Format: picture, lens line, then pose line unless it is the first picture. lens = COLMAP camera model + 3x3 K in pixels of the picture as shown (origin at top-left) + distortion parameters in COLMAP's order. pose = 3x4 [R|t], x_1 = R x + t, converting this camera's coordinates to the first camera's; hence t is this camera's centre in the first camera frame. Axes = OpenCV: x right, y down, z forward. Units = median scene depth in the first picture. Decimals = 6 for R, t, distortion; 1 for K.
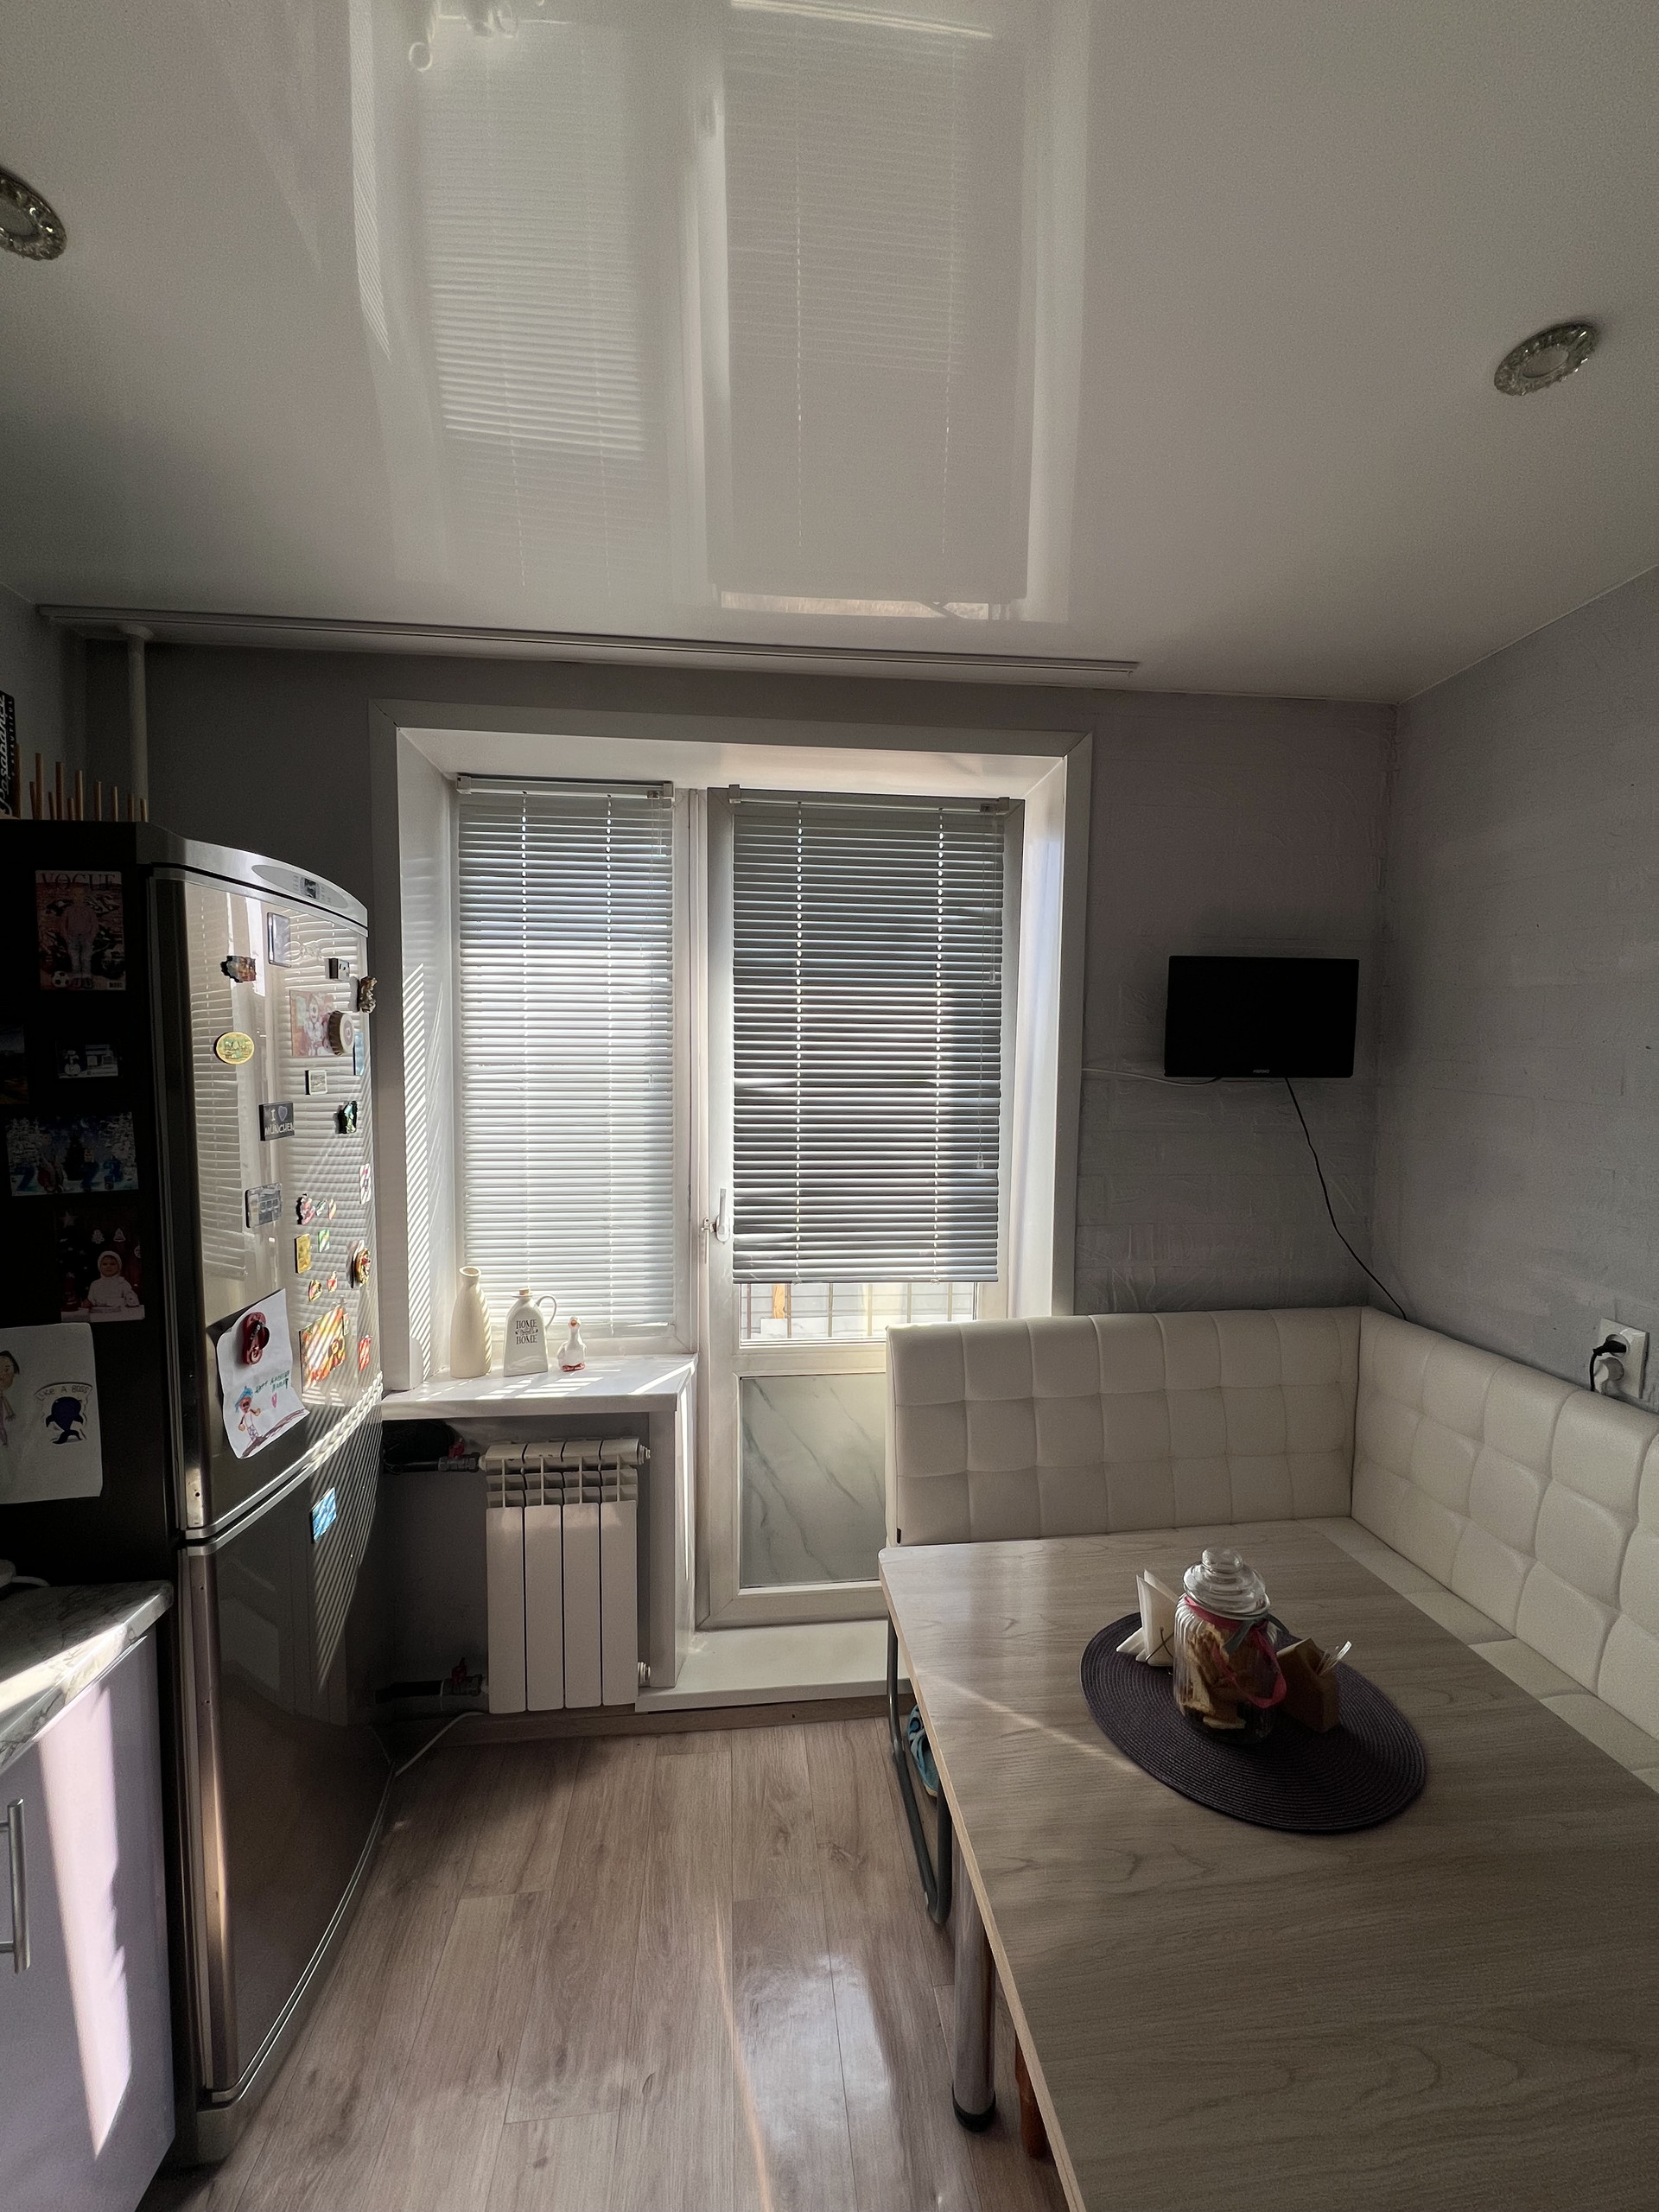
lens RADIAL K [[888.8, 0, 835.0], [0, 888.8, 1105.4], [0, 0, 1]] dist [0.000193, 0.000731]
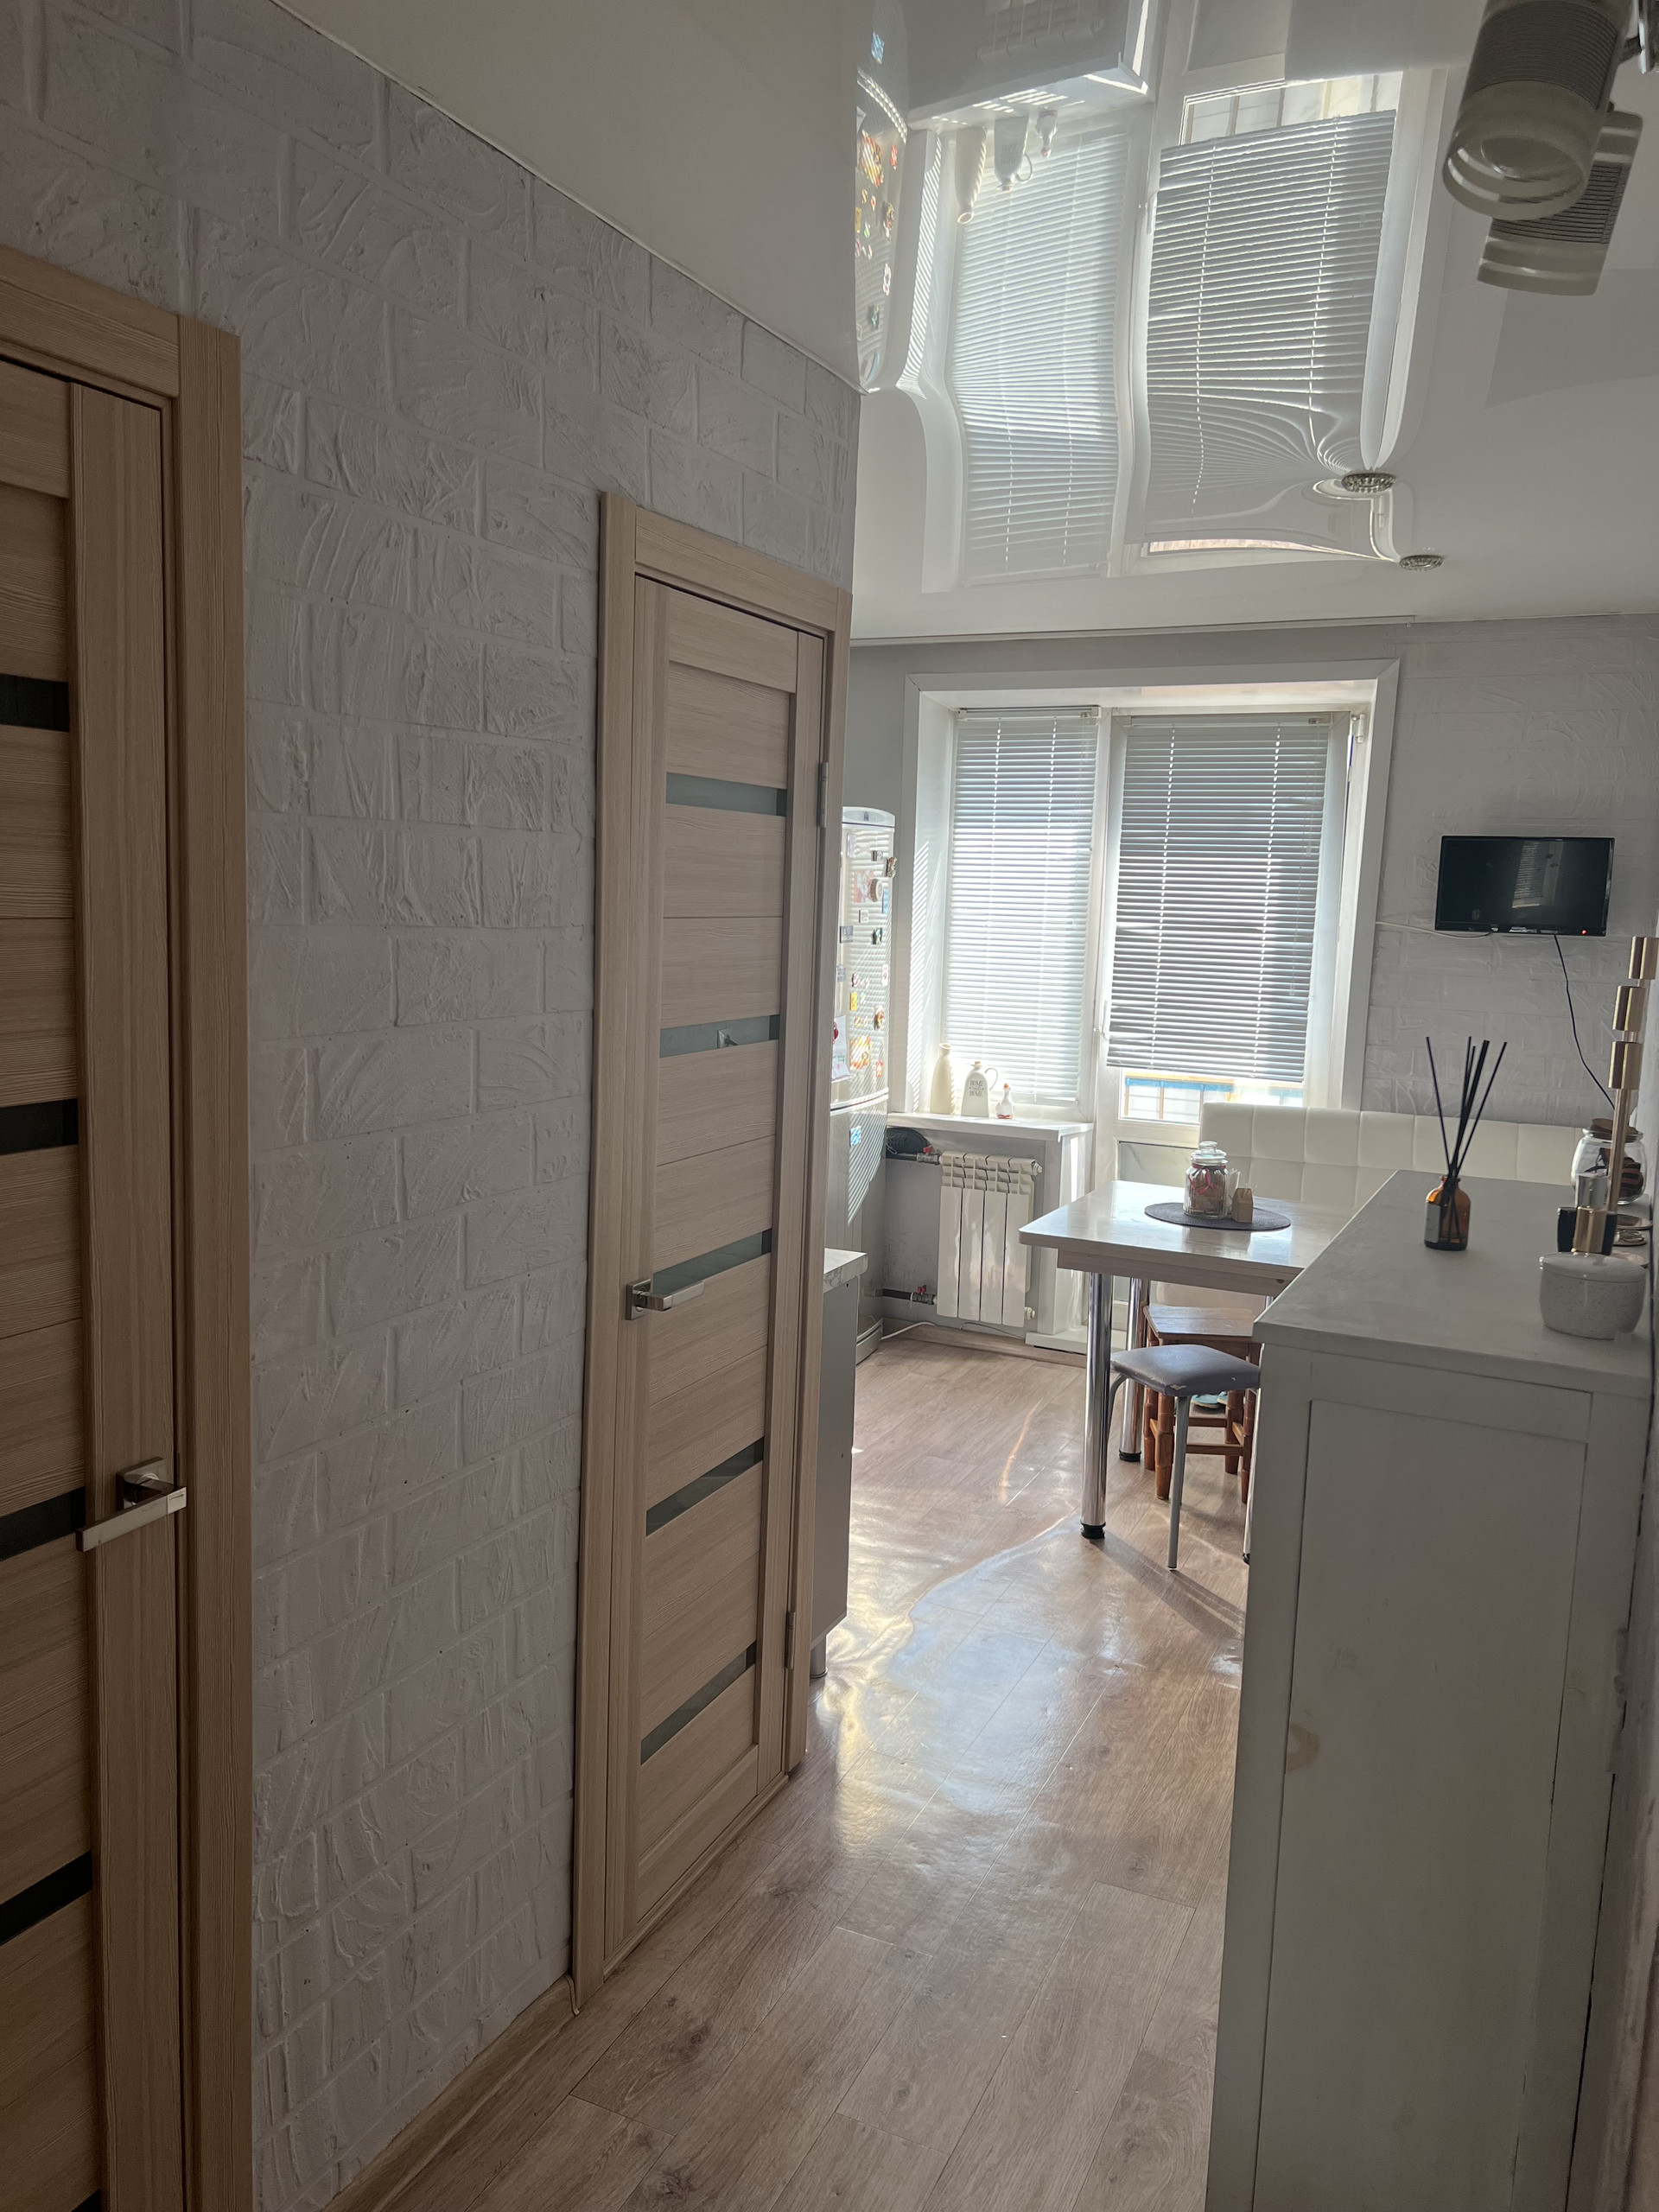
lens RADIAL K [[1661.1, 0, 820.1], [0, 1661.1, 1119.5], [0, 0, 1]] dist [0.066953, -0.081404]
pose [[0.848792, 0.093017, -0.520480, 0.910539], [-0.048953, 0.994000, 0.097810, 0.046612], [0.526455, -0.057541, 0.848254, -1.549392]]
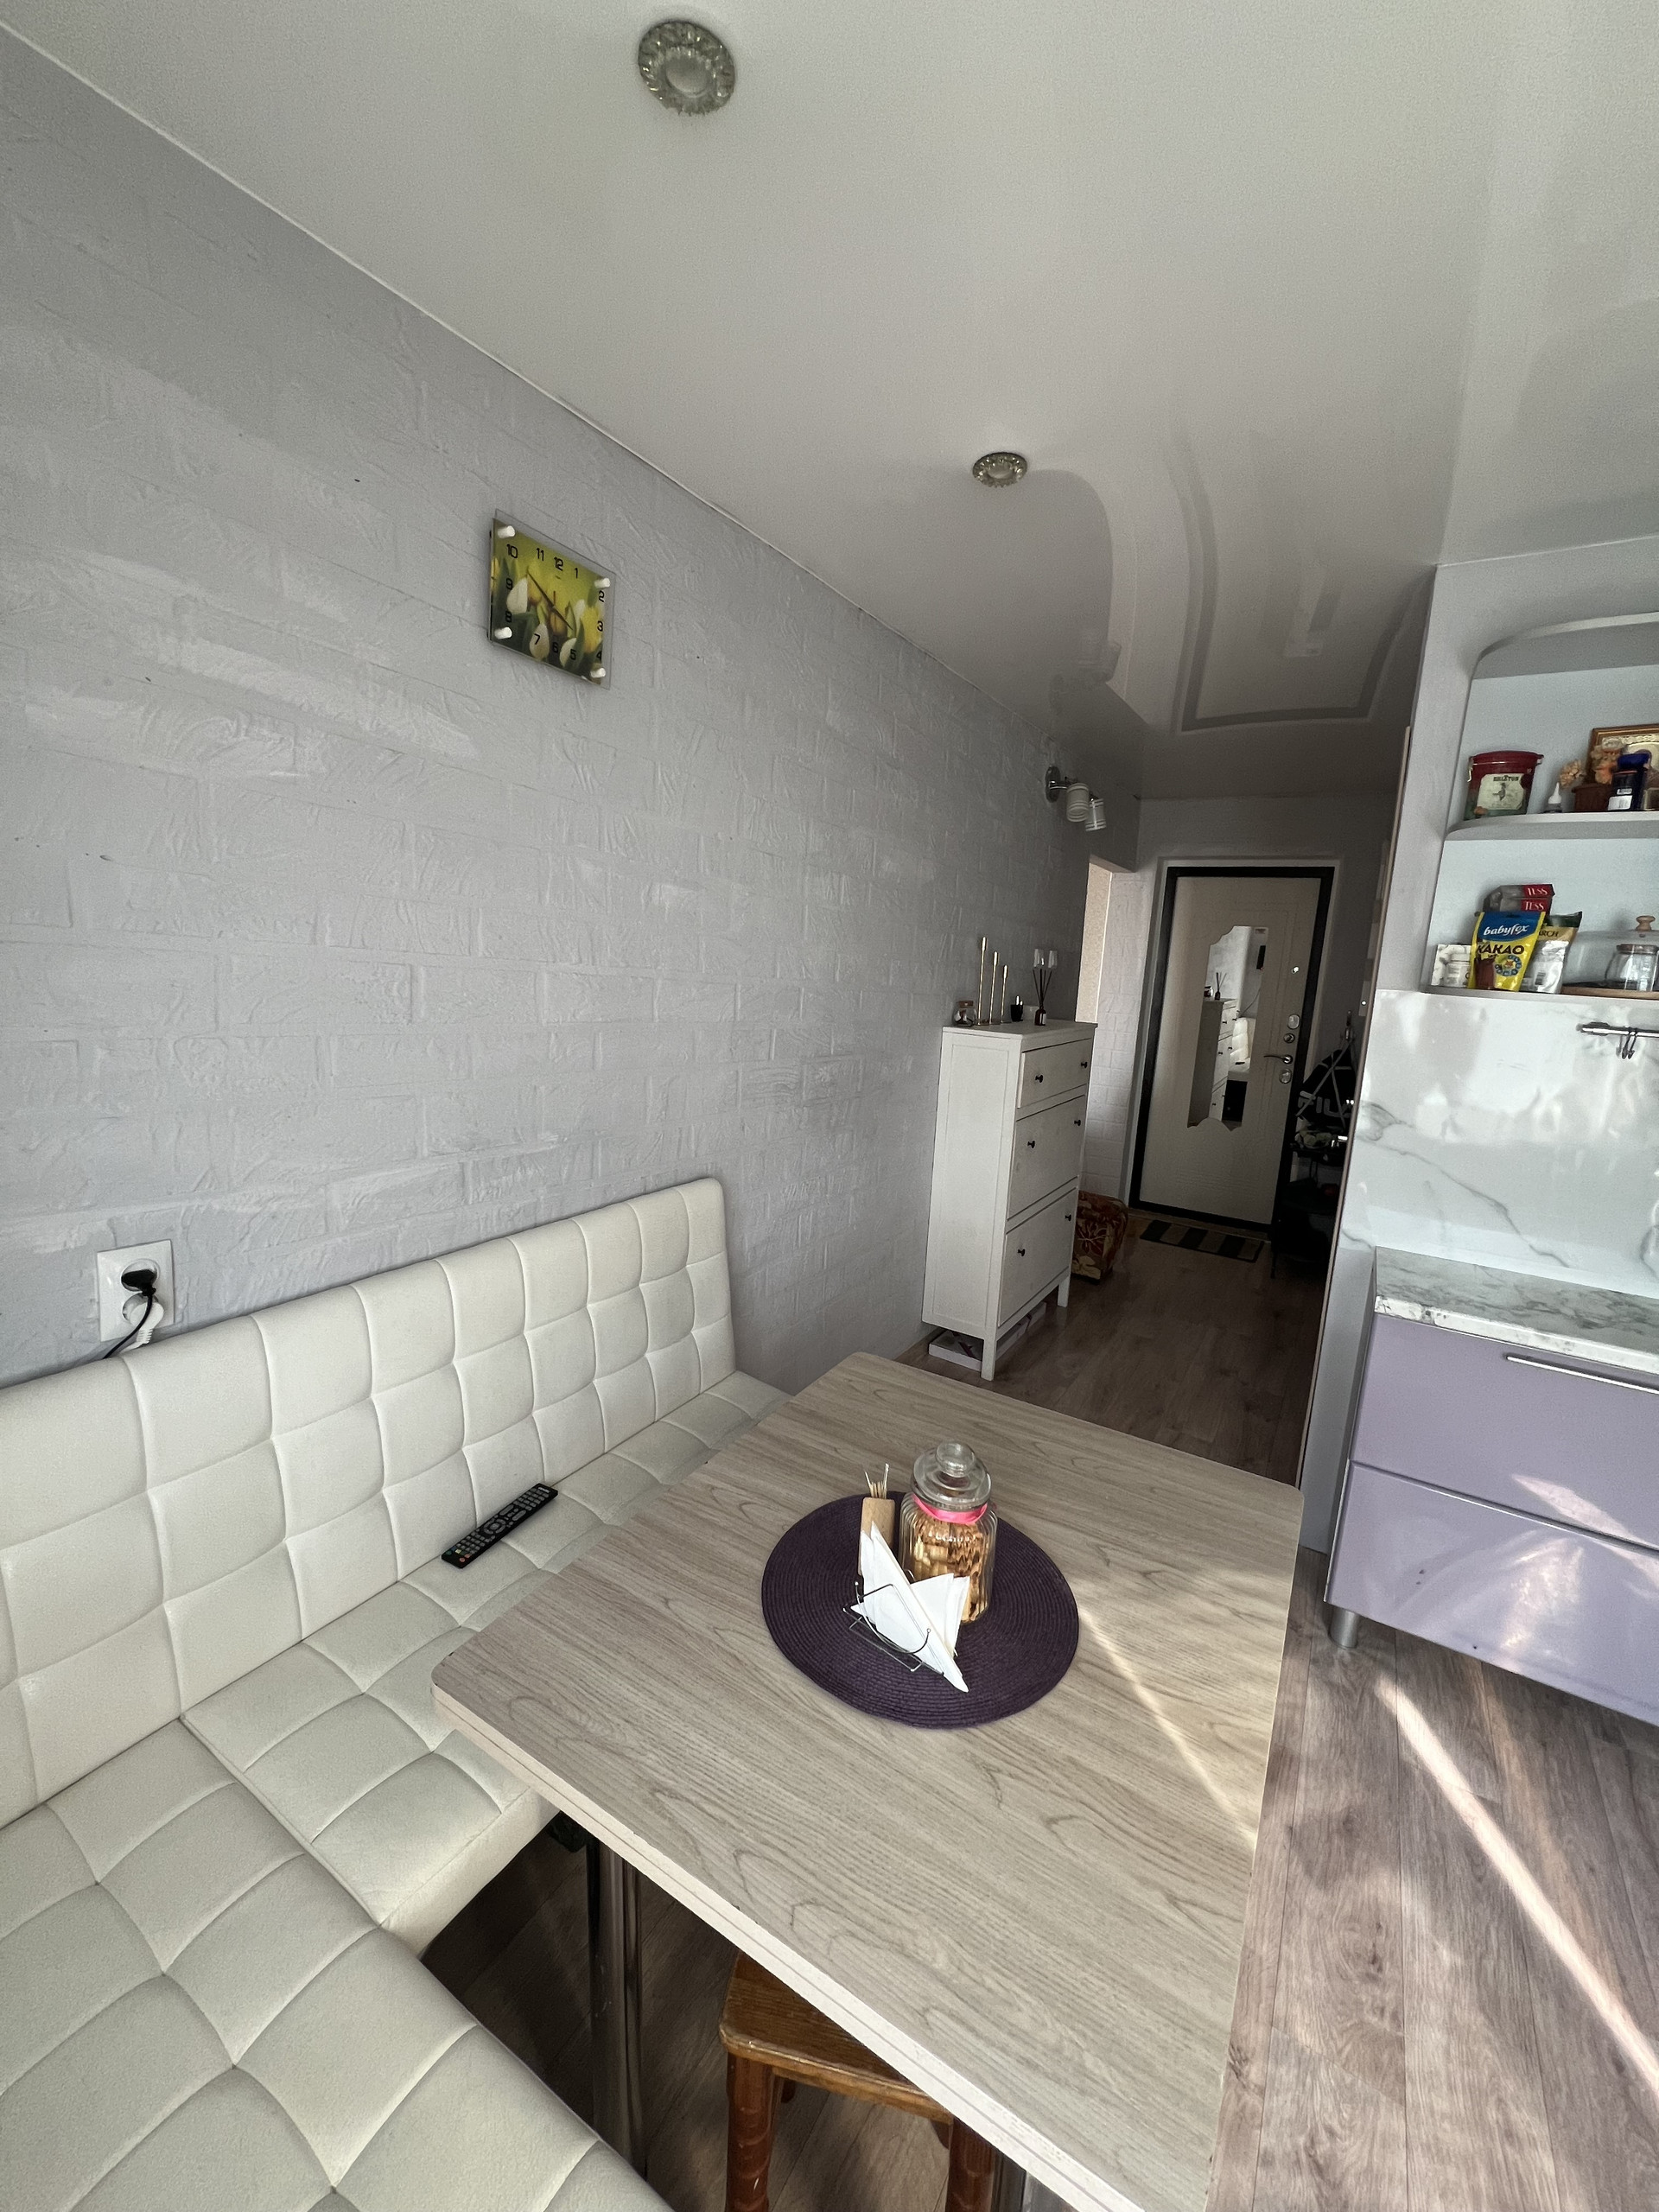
lens RADIAL K [[891.2, 0, 822.9], [0, 891.2, 1103.5], [0, 0, 1]] dist [-0.007270, -0.000186]
pose [[-0.779638, -0.155846, 0.606529, 0.012624], [-0.026518, 0.975886, 0.216666, -0.033254], [-0.625669, 0.152837, -0.764970, 0.916768]]
